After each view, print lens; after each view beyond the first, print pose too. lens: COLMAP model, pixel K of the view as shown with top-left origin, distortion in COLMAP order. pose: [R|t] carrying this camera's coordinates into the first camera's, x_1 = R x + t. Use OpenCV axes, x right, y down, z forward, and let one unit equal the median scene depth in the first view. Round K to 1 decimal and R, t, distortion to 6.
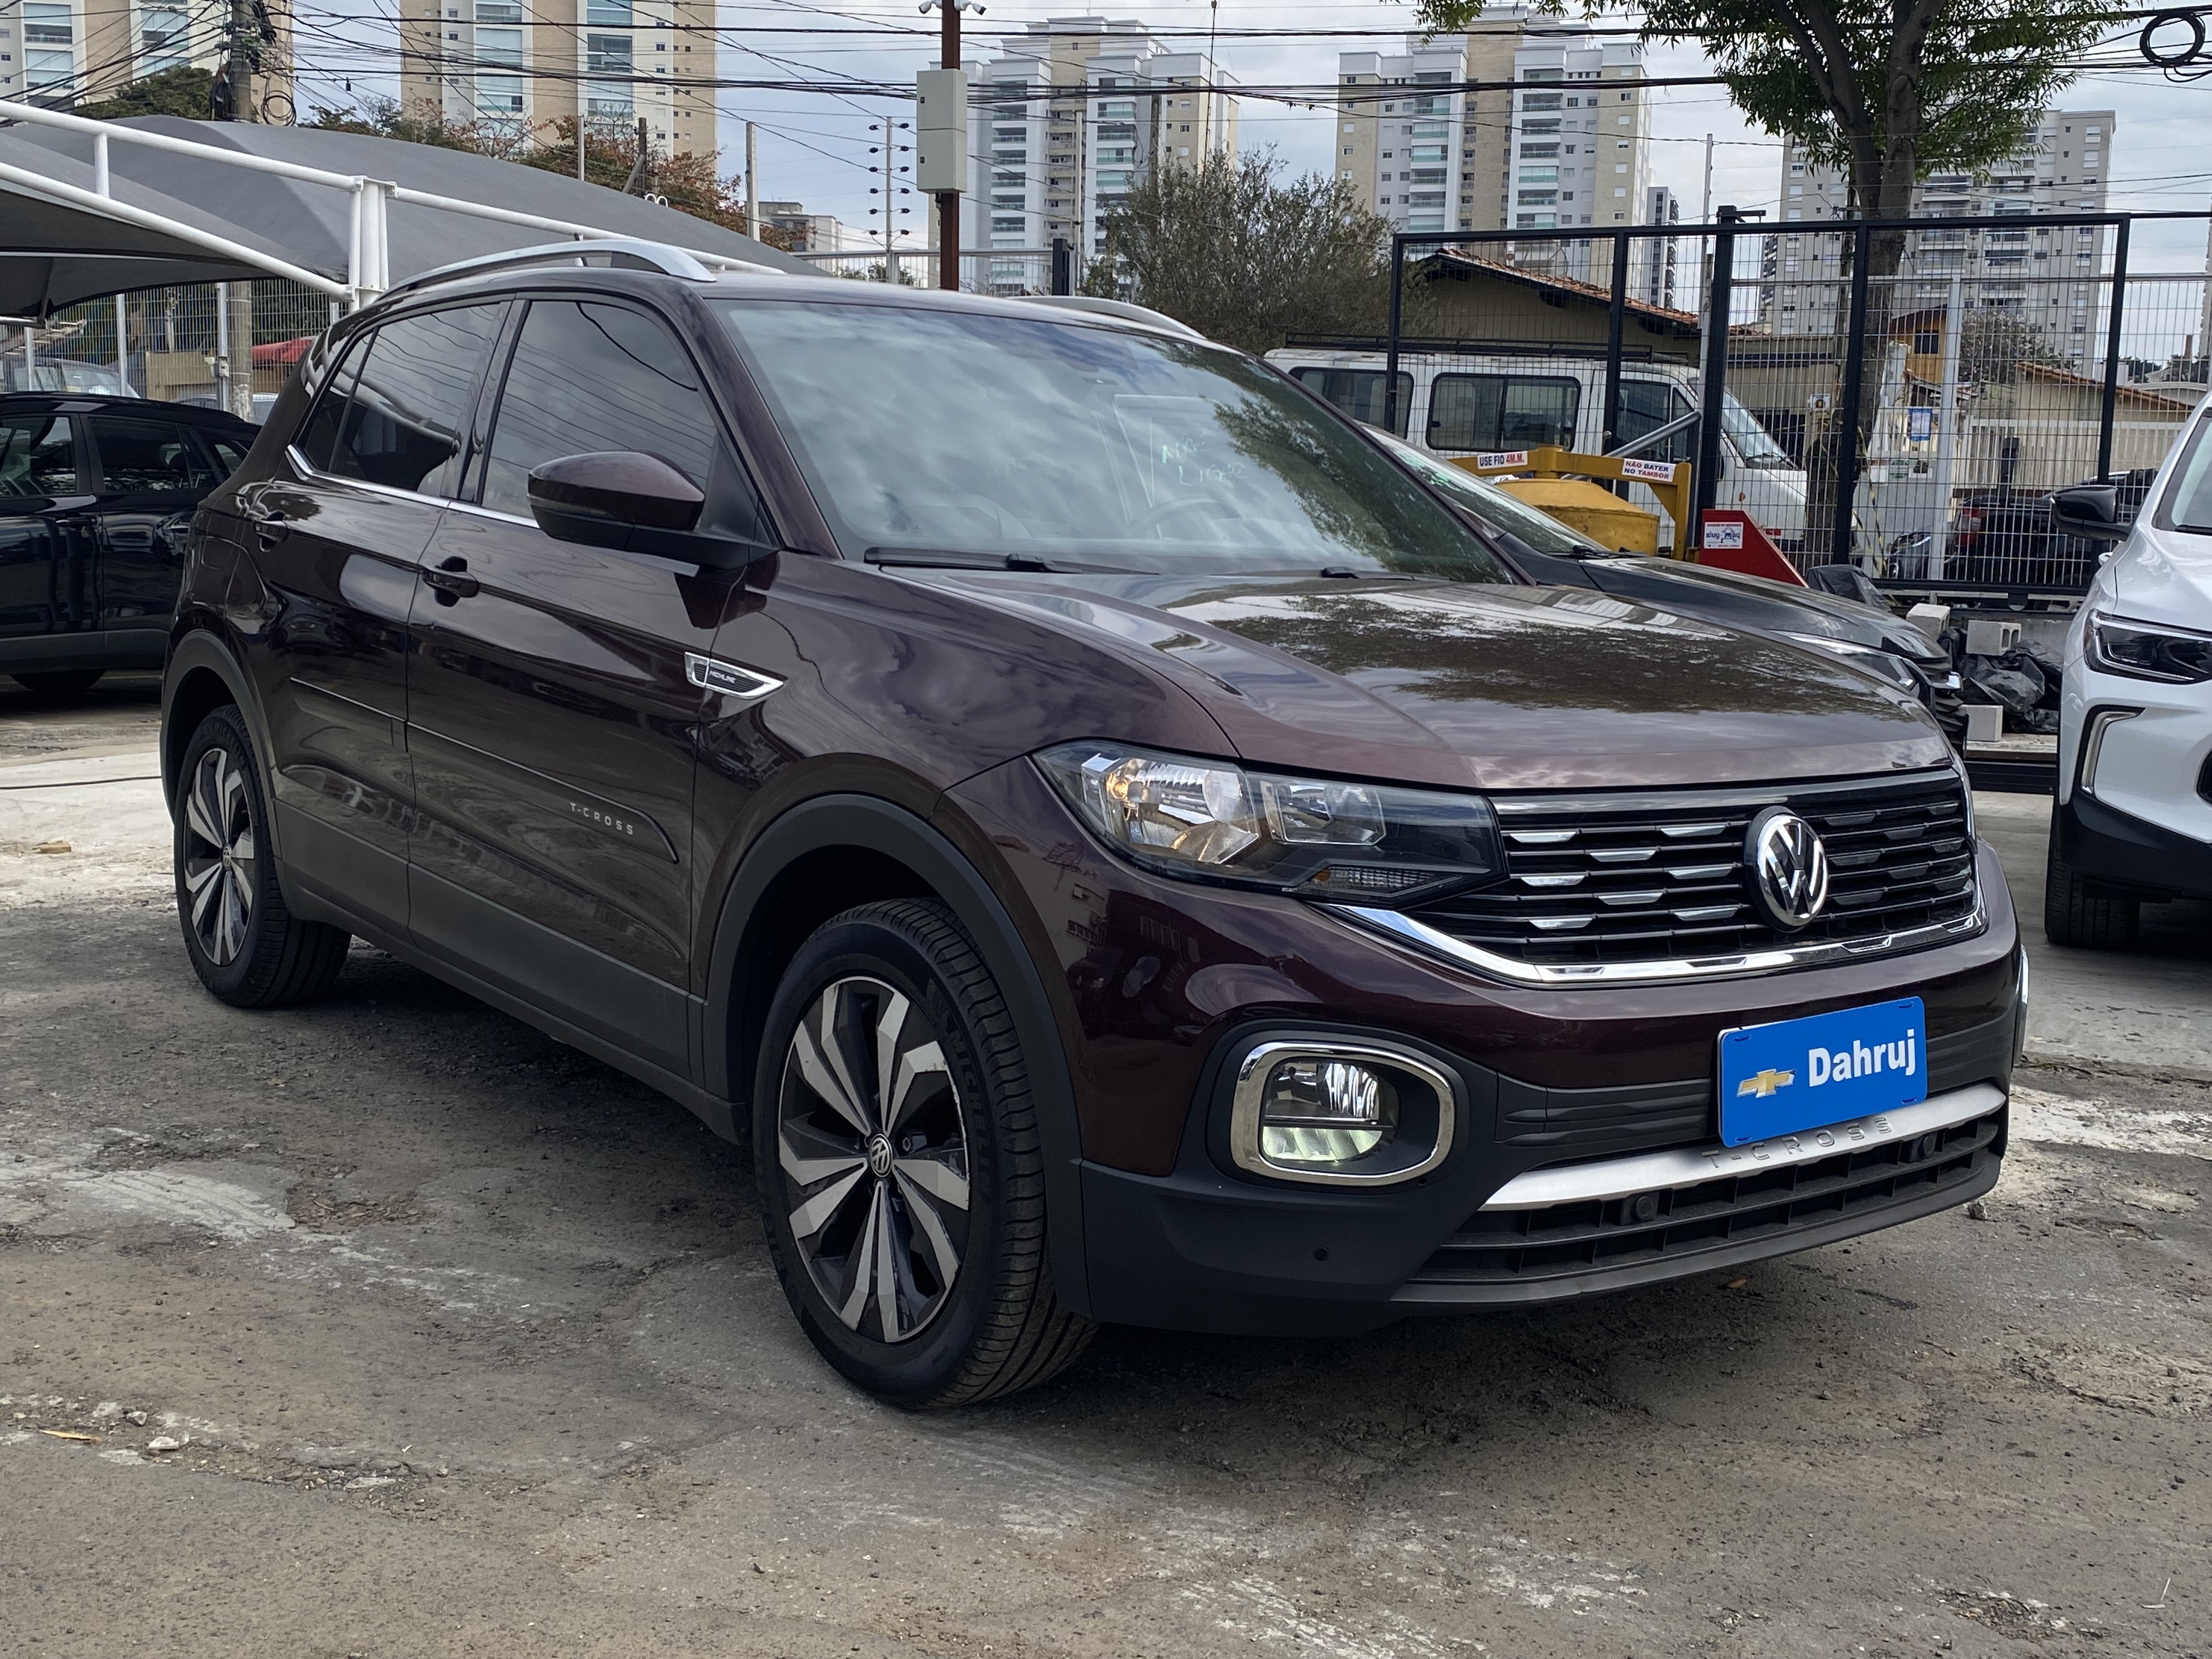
lens RADIAL K [[2259.2, 0, 1107.5], [0, 2259.2, 819.8], [0, 0, 1]] dist [0.133525, 0.000000]
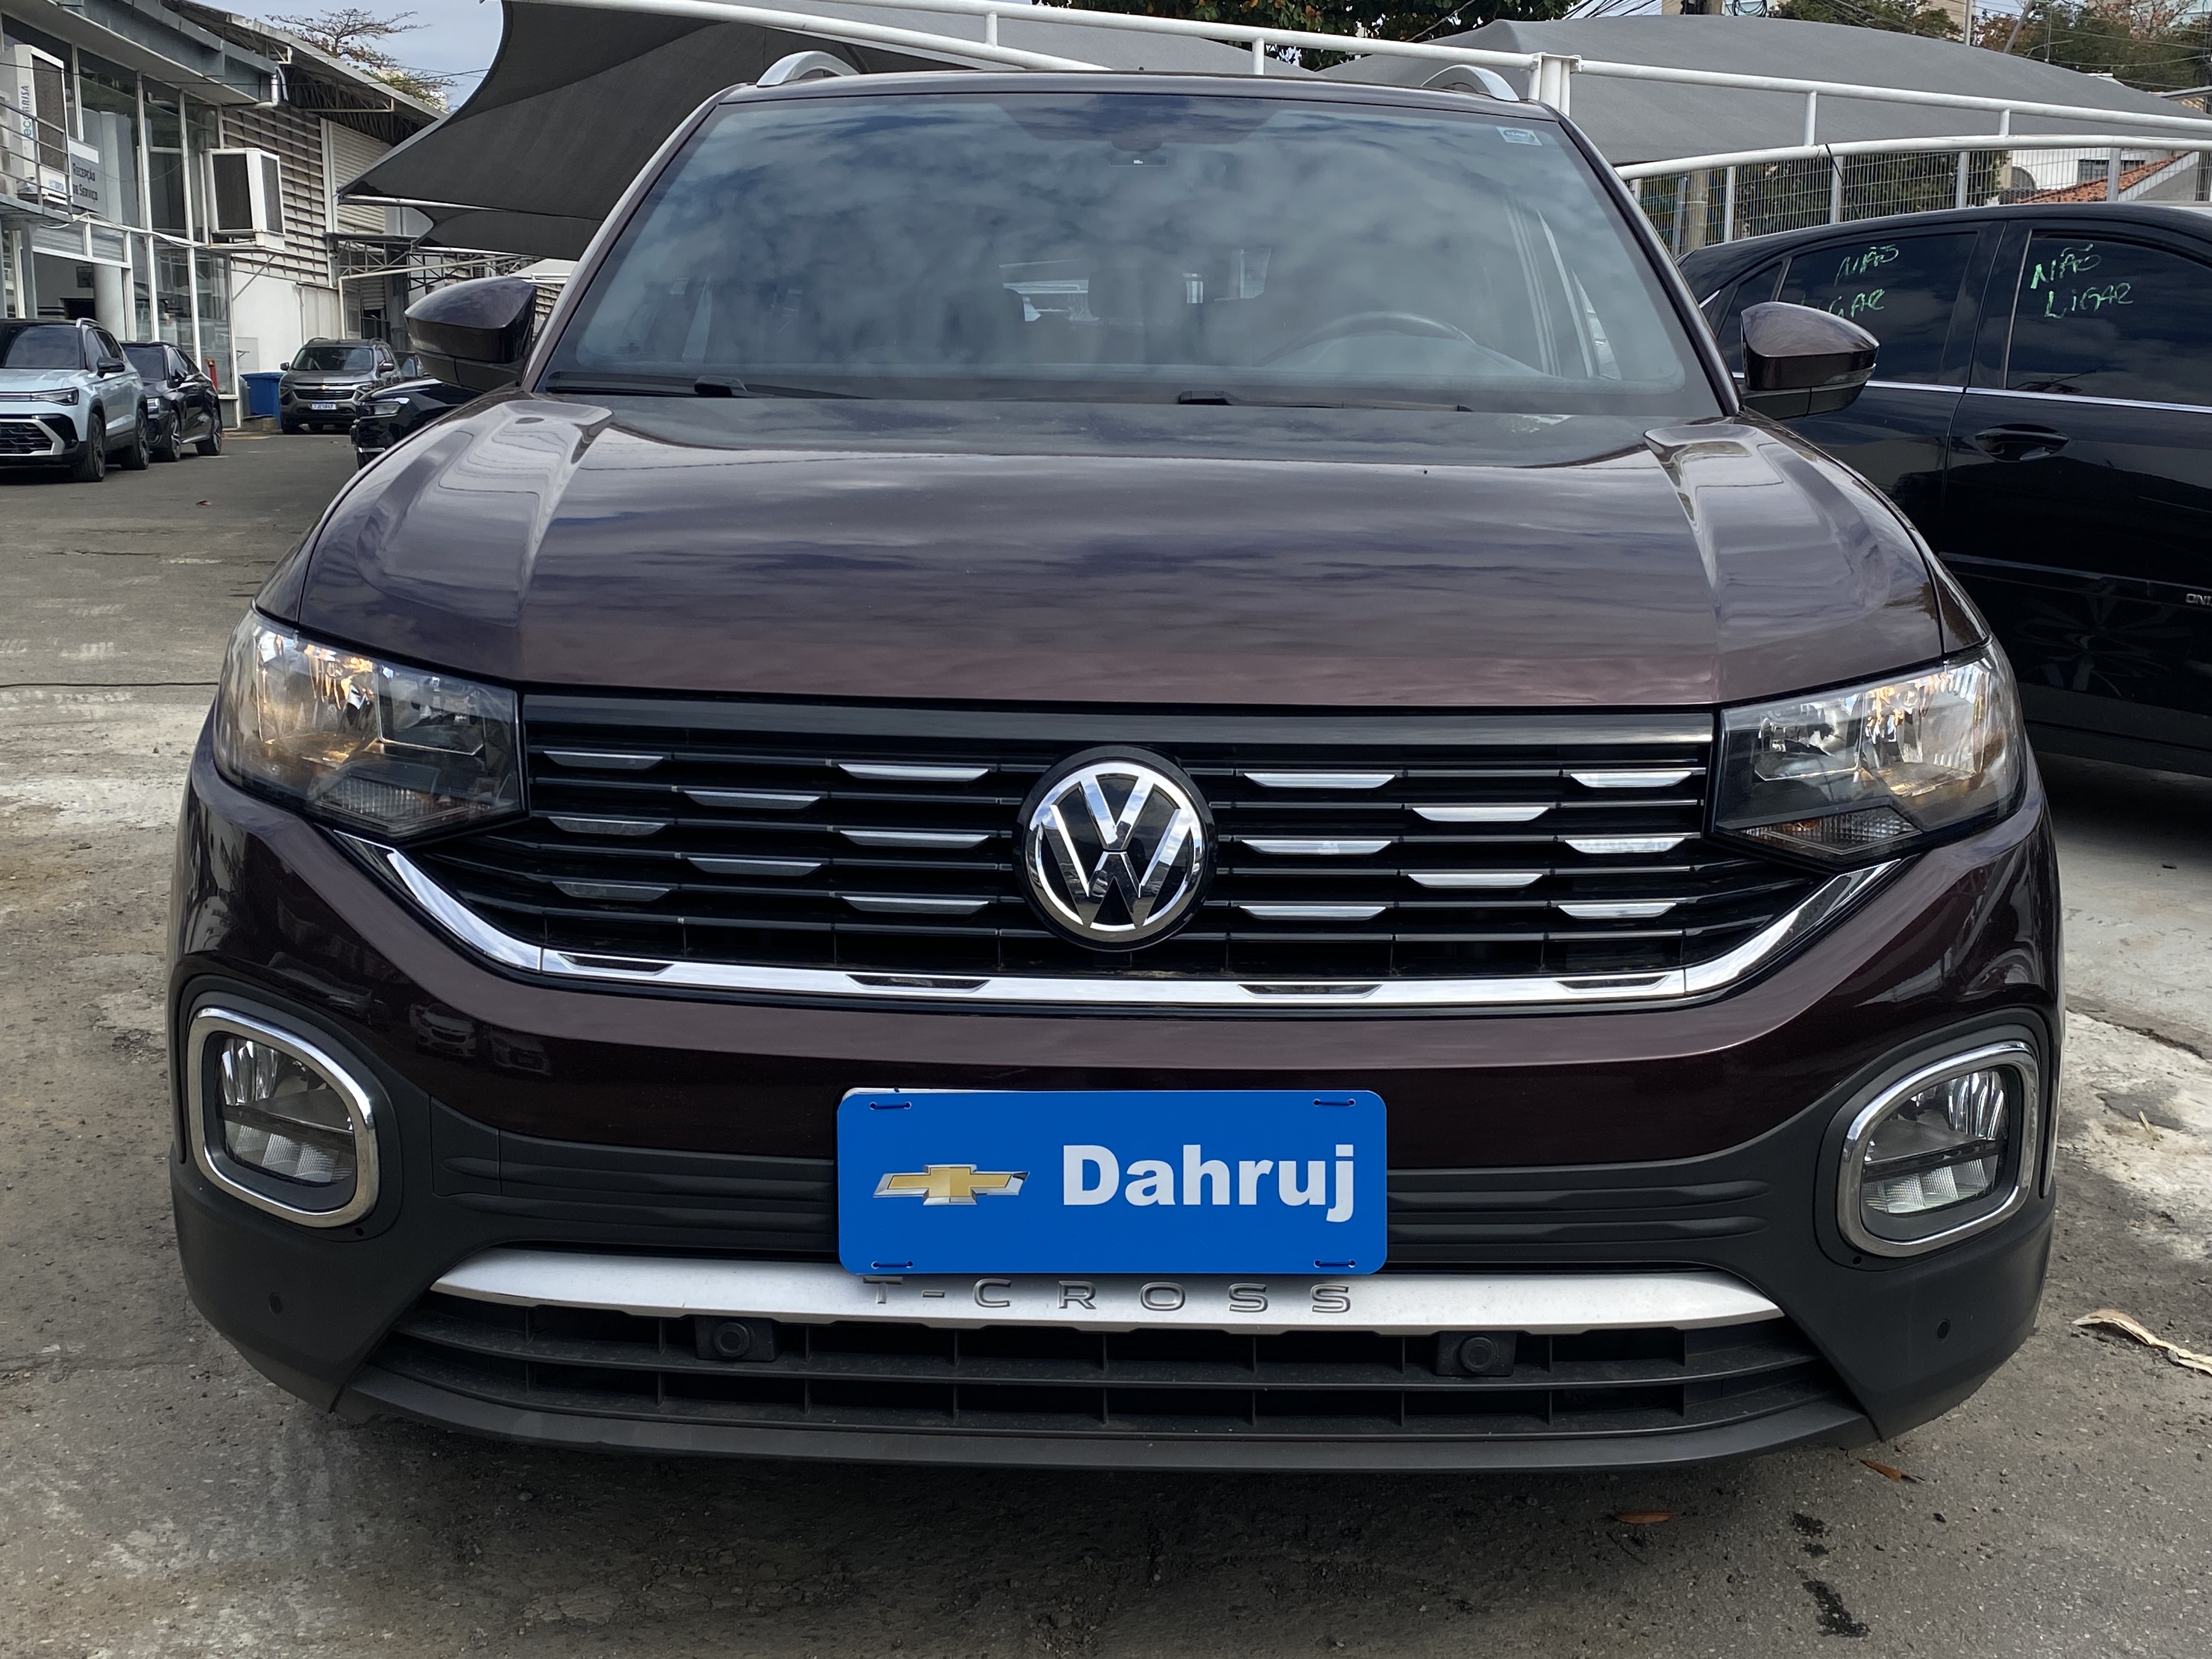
lens RADIAL K [[2259.2, 0, 1106.0], [0, 2259.2, 819.3], [0, 0, 1]] dist [0.133525, 0.000000]
pose [[0.796047, 0.091847, -0.598225, 0.661760], [-0.067570, 0.995726, 0.062962, -0.025315], [0.601451, -0.009699, 0.798851, 0.515152]]
